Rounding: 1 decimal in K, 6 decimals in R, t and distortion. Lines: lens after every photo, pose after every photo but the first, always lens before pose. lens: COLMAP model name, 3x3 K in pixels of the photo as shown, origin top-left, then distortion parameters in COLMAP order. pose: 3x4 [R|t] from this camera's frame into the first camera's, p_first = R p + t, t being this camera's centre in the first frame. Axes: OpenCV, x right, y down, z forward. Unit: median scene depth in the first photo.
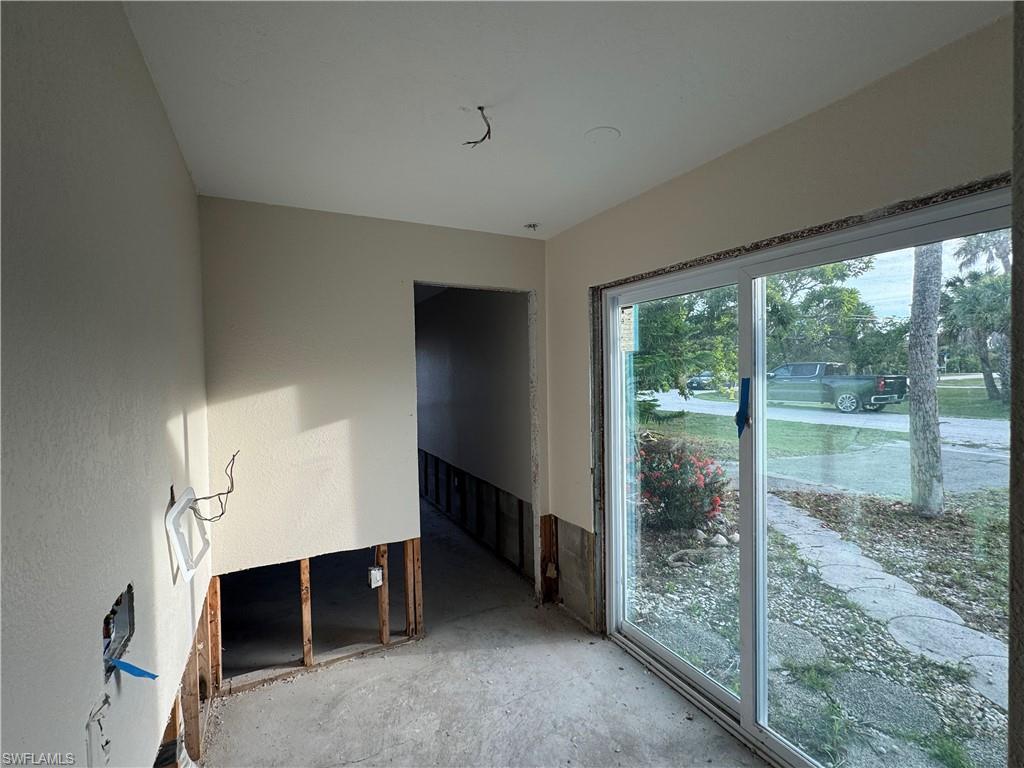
lens RADIAL K [[454.8, 0, 515.5], [0, 454.8, 387.0], [0, 0, 1]] dist [-0.007866, 0.002058]
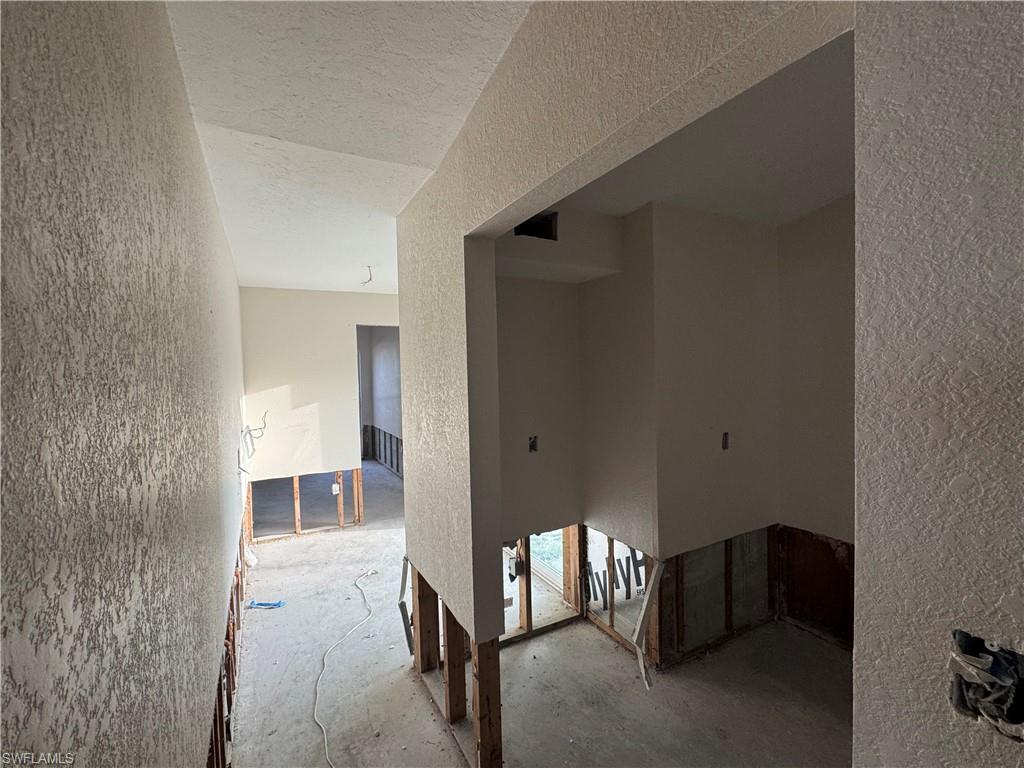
lens RADIAL K [[454.8, 0, 511.3], [0, 454.8, 382.9], [0, 0, 1]] dist [-0.007866, 0.002058]
pose [[0.999863, -0.010569, 0.012736, 0.387551], [0.010565, 0.999944, 0.000363, 0.004519], [-0.012739, -0.000229, 0.999919, -0.846600]]
